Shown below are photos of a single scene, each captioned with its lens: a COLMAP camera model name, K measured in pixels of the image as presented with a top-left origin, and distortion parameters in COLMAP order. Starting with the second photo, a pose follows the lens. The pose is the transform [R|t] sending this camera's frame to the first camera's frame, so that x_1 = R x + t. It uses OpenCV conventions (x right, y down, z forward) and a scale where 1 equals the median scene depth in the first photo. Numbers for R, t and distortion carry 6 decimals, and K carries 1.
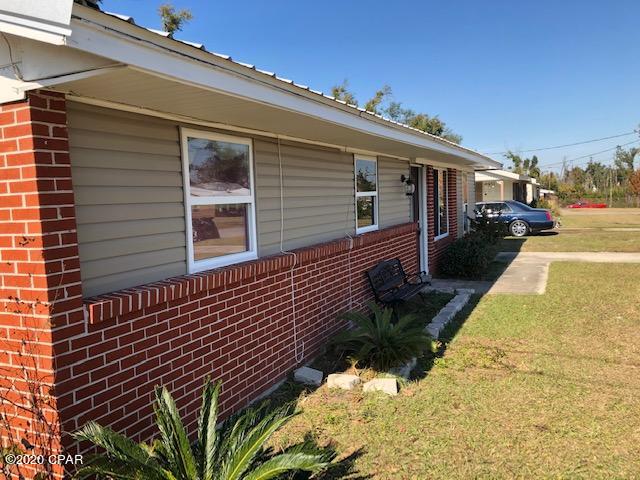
lens RADIAL K [[524.1, 0, 320.2], [0, 524.1, 237.1], [0, 0, 1]] dist [0.026423, -0.002008]
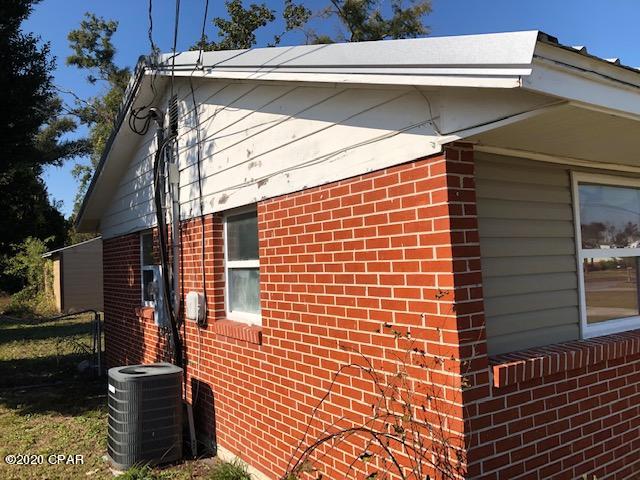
lens RADIAL K [[524.1, 0, 314.0], [0, 524.1, 240.2], [0, 0, 1]] dist [0.026423, -0.002008]
pose [[0.858613, -0.007701, -0.512566, -0.244896], [-0.040676, 0.995711, -0.083096, -0.001257], [0.511008, 0.092197, 0.854617, 0.035269]]
